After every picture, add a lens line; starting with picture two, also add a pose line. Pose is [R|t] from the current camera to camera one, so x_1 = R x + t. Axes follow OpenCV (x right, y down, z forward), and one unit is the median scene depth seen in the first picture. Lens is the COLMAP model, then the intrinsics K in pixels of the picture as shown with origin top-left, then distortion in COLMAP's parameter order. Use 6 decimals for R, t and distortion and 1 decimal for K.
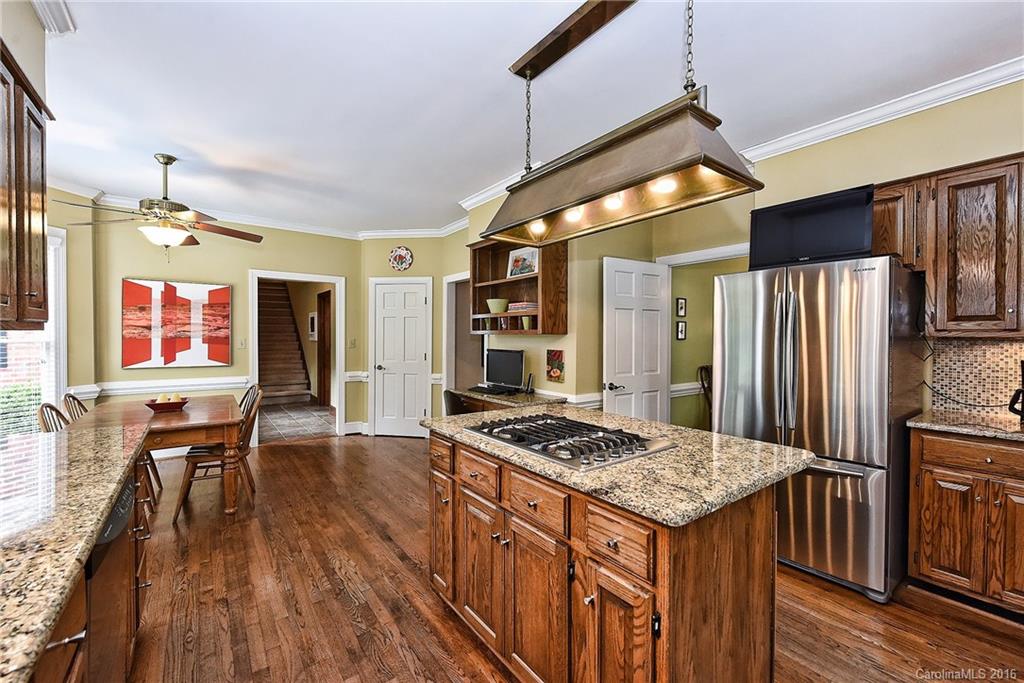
lens RADIAL K [[426.3, 0, 511.5], [0, 426.3, 343.8], [0, 0, 1]] dist [-0.002346, 0.000003]
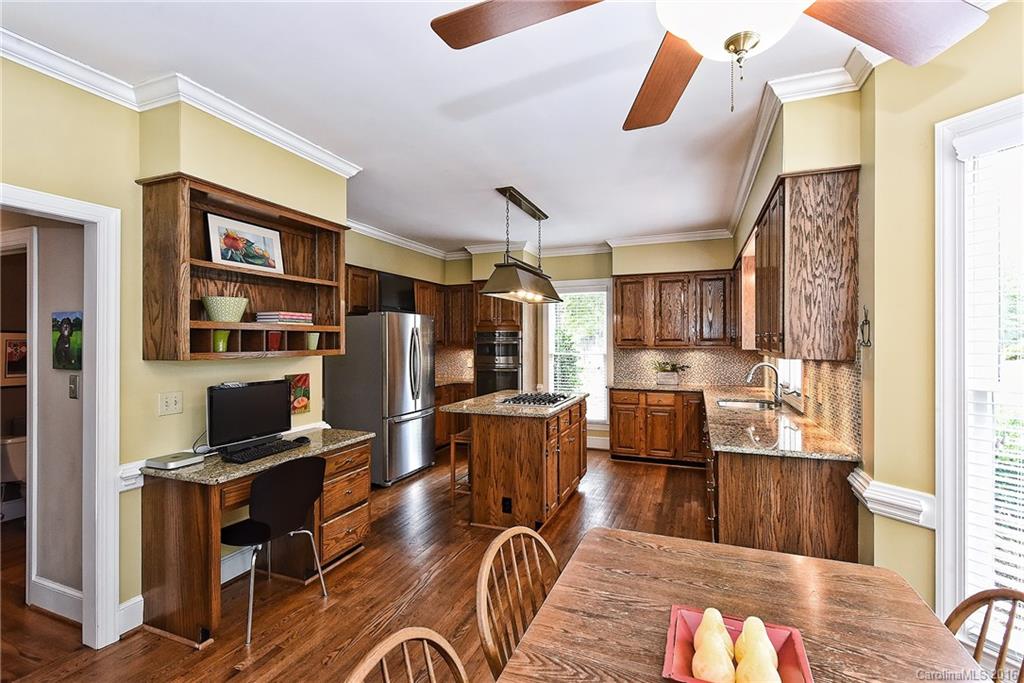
lens RADIAL K [[465.9, 0, 511.9], [0, 465.9, 340.1], [0, 0, 1]] dist [-0.002684, 0.000054]
pose [[-0.531938, -0.000536, 0.846783, -0.868409], [0.011013, 0.999911, 0.007551, -0.052685], [-0.846712, 0.013343, -0.531885, 1.138820]]
